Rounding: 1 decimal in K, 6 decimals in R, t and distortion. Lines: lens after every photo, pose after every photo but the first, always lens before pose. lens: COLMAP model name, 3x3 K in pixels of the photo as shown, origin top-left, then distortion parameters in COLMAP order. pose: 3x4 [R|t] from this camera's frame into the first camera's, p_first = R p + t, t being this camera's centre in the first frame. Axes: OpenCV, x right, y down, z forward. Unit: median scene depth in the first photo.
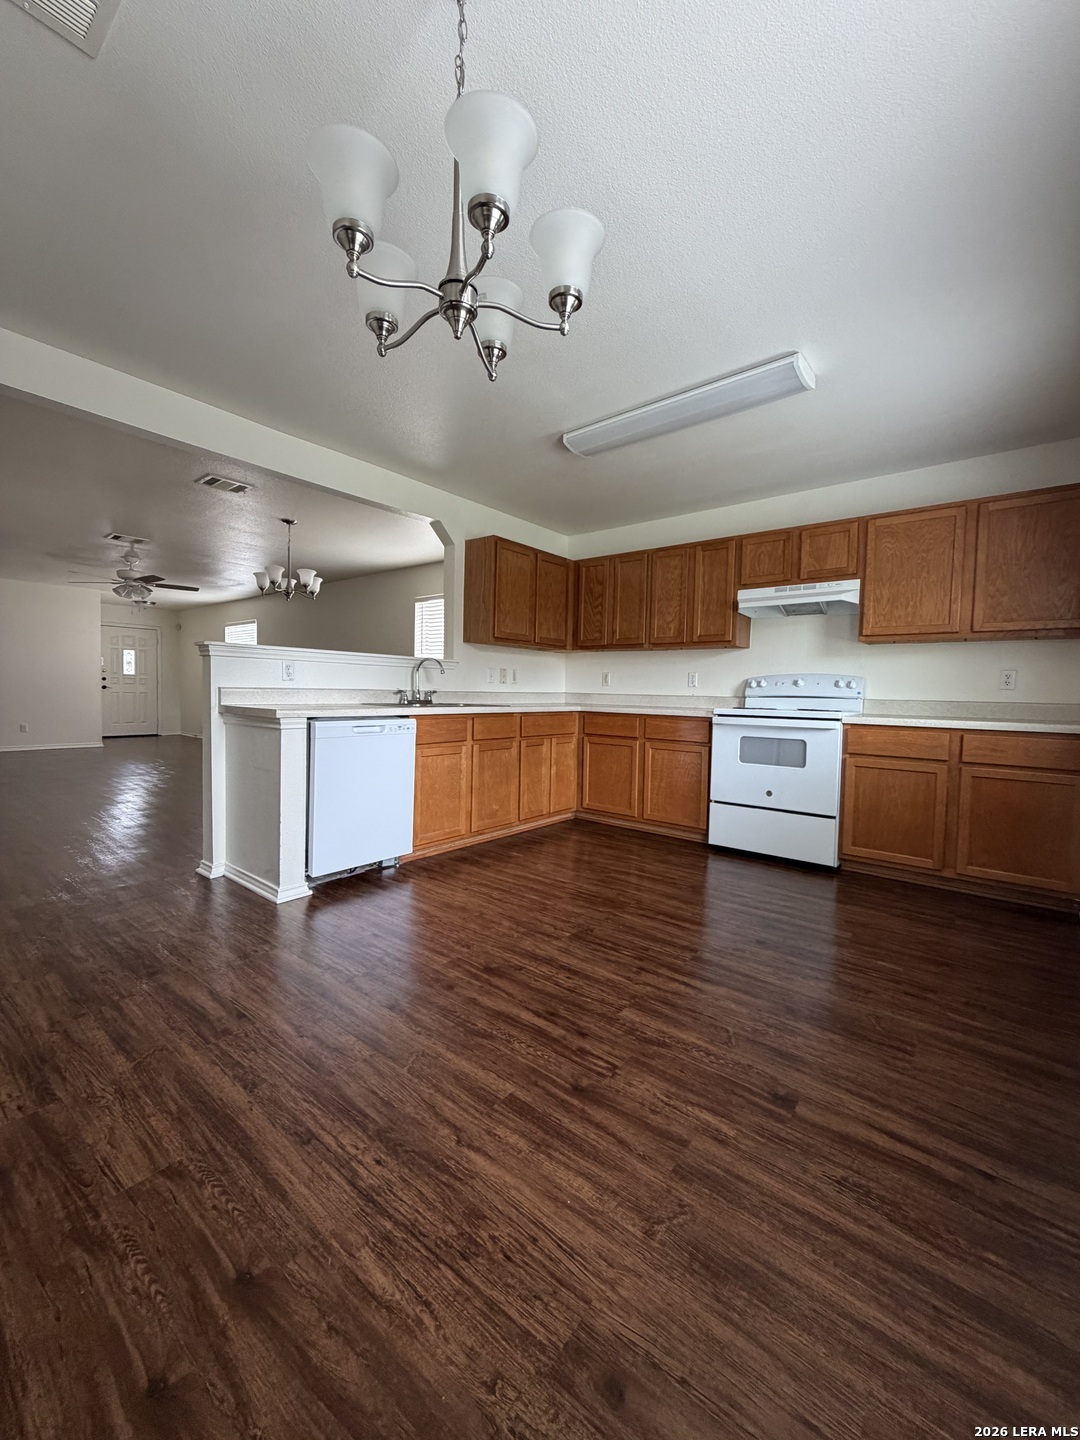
lens RADIAL K [[580.5, 0, 540.0], [0, 580.5, 720.0], [0, 0, 1]] dist [0.001708, 0.000083]
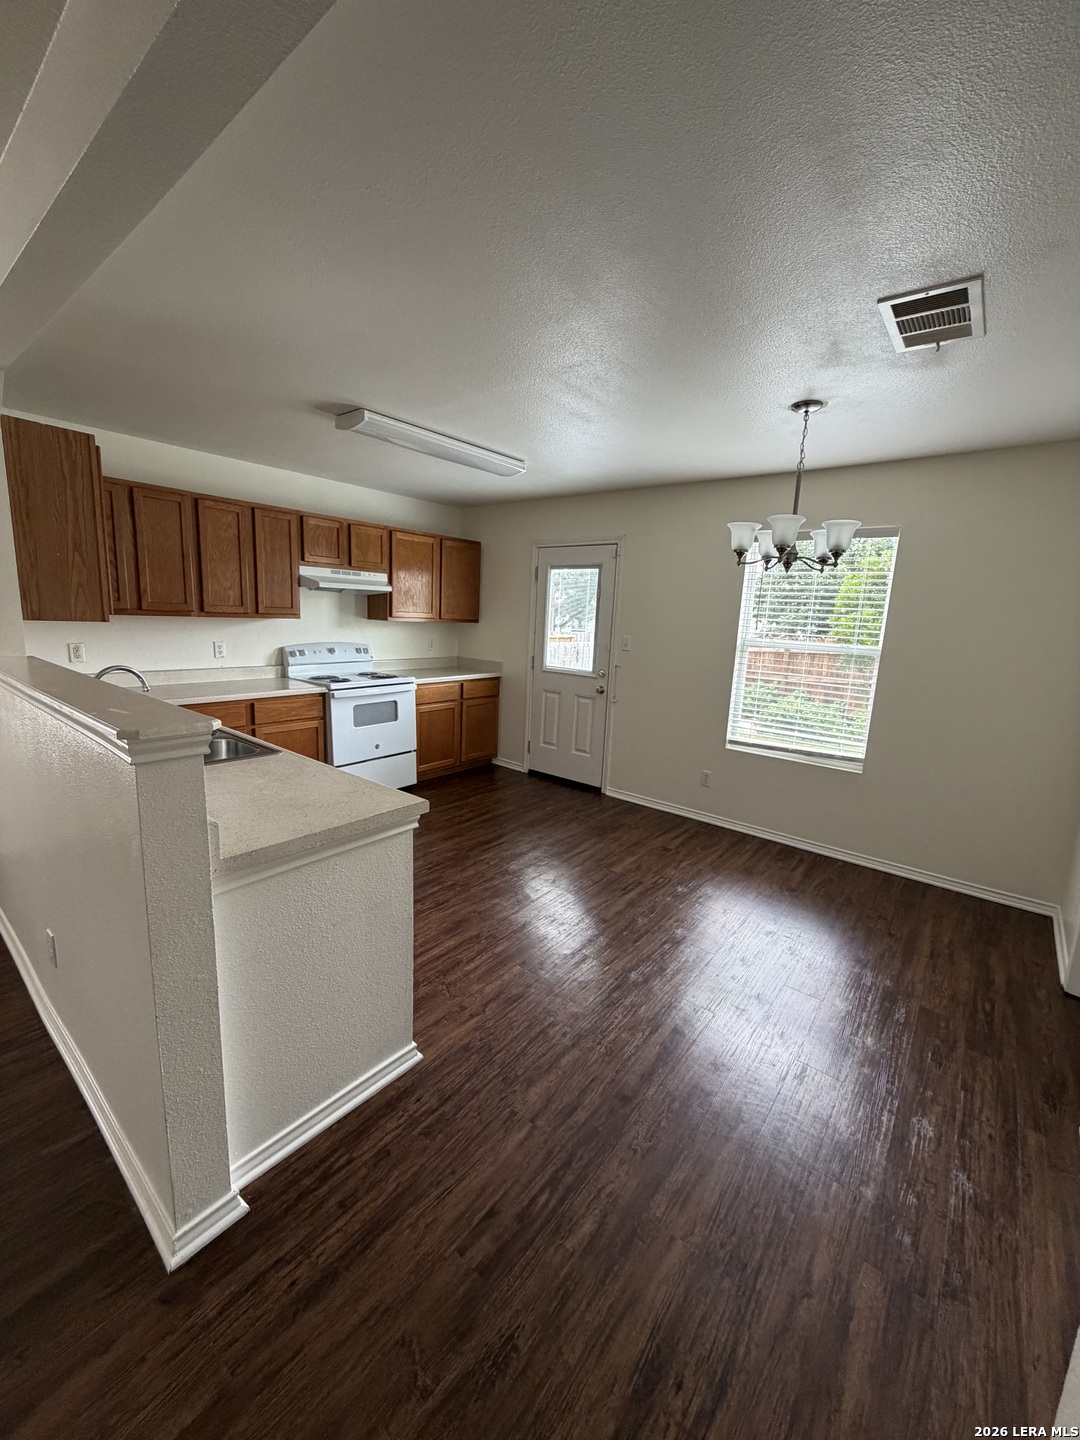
lens RADIAL K [[580.5, 0, 540.0], [0, 580.5, 720.0], [0, 0, 1]] dist [0.001708, 0.000083]
pose [[-0.016518, -0.202561, 0.979130, -0.953106], [0.008203, 0.979203, 0.202715, -0.208684], [-0.999830, 0.011381, -0.014513, 0.768441]]
